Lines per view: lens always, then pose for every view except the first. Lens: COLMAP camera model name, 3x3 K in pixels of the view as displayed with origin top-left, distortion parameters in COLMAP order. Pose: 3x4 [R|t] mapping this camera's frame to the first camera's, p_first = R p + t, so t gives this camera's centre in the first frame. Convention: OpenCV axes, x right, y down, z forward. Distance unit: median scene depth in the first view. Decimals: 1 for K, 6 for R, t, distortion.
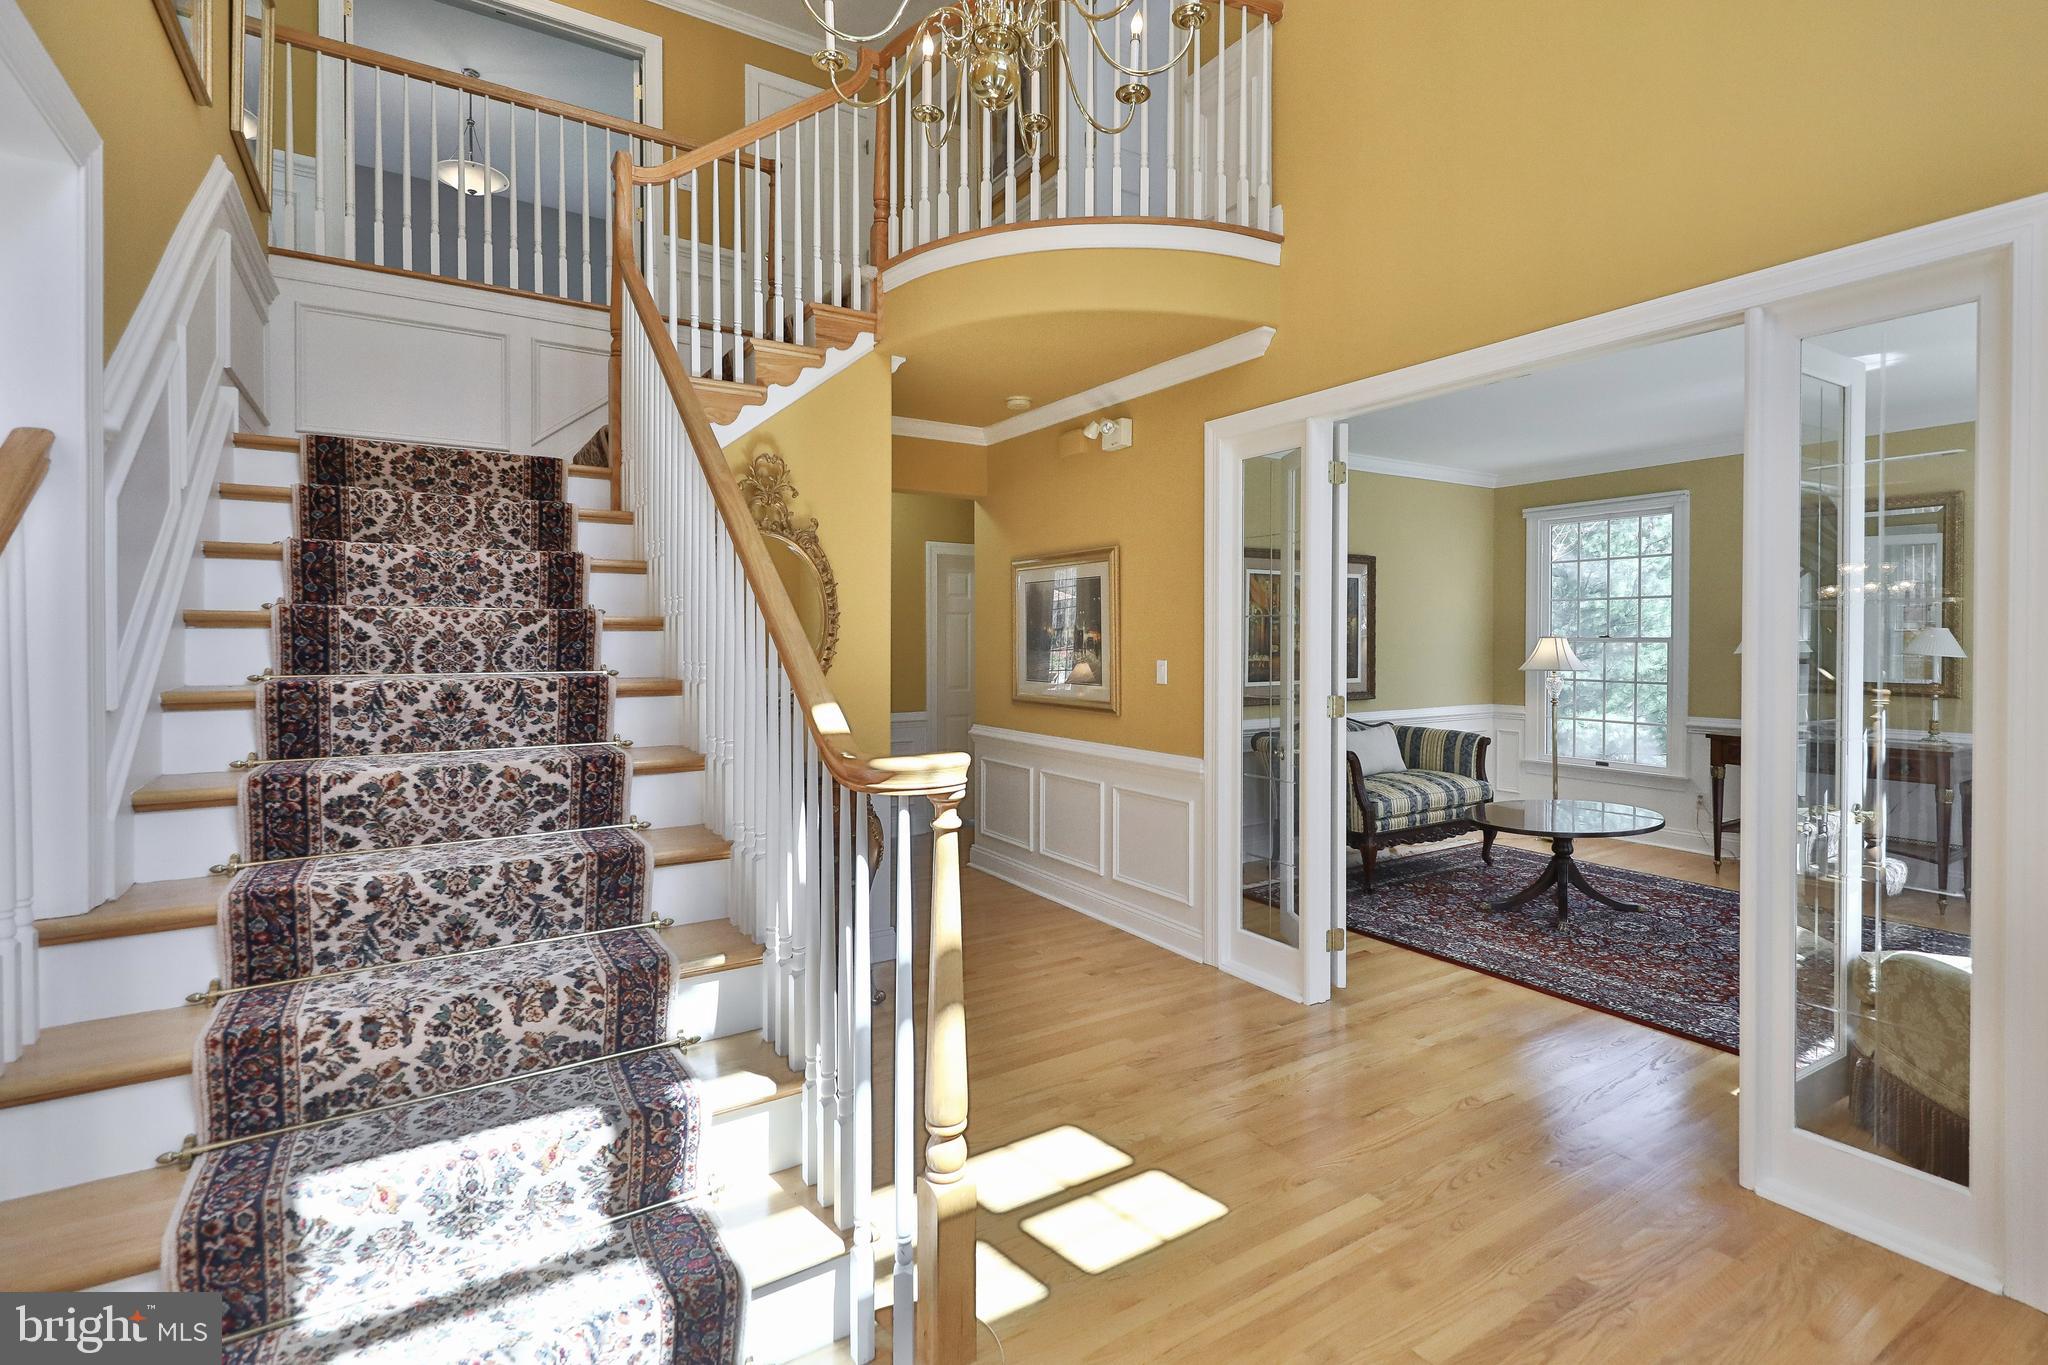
lens RADIAL K [[964.2, 0, 965.2], [0, 964.2, 646.9], [0, 0, 1]] dist [0.001127, -0.003215]
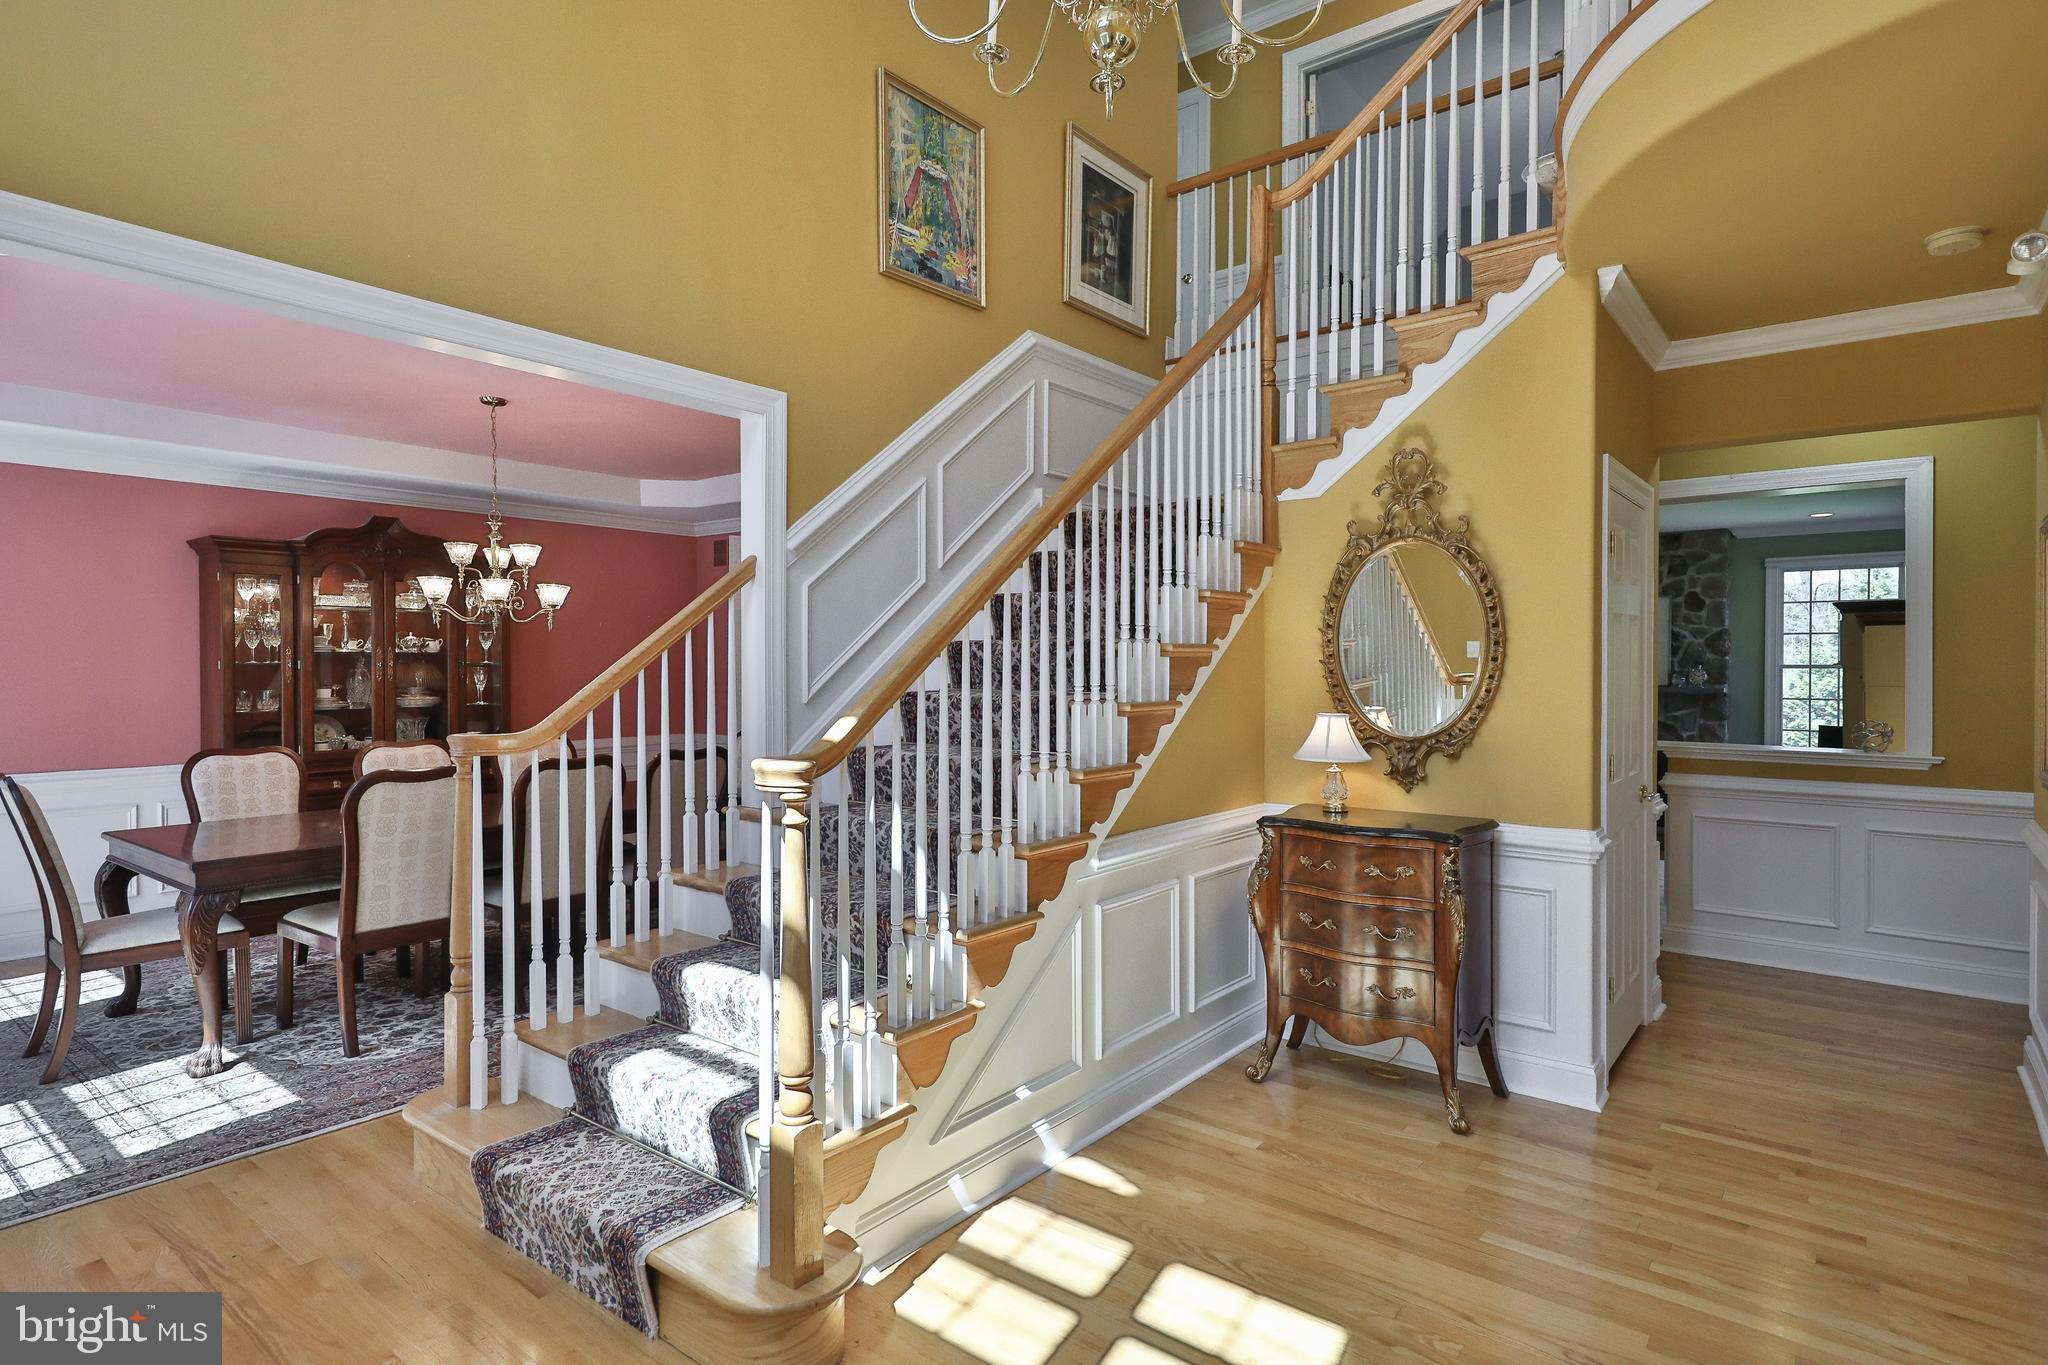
lens RADIAL K [[1053.0, 0, 1022.4], [0, 1053.0, 674.8], [0, 0, 1]] dist [0.005672, 0.000849]
pose [[0.343676, 0.011661, -0.939016, 0.738620], [-0.009610, 0.999914, 0.008900, -0.006131], [0.939039, 0.005965, 0.343759, 0.469283]]
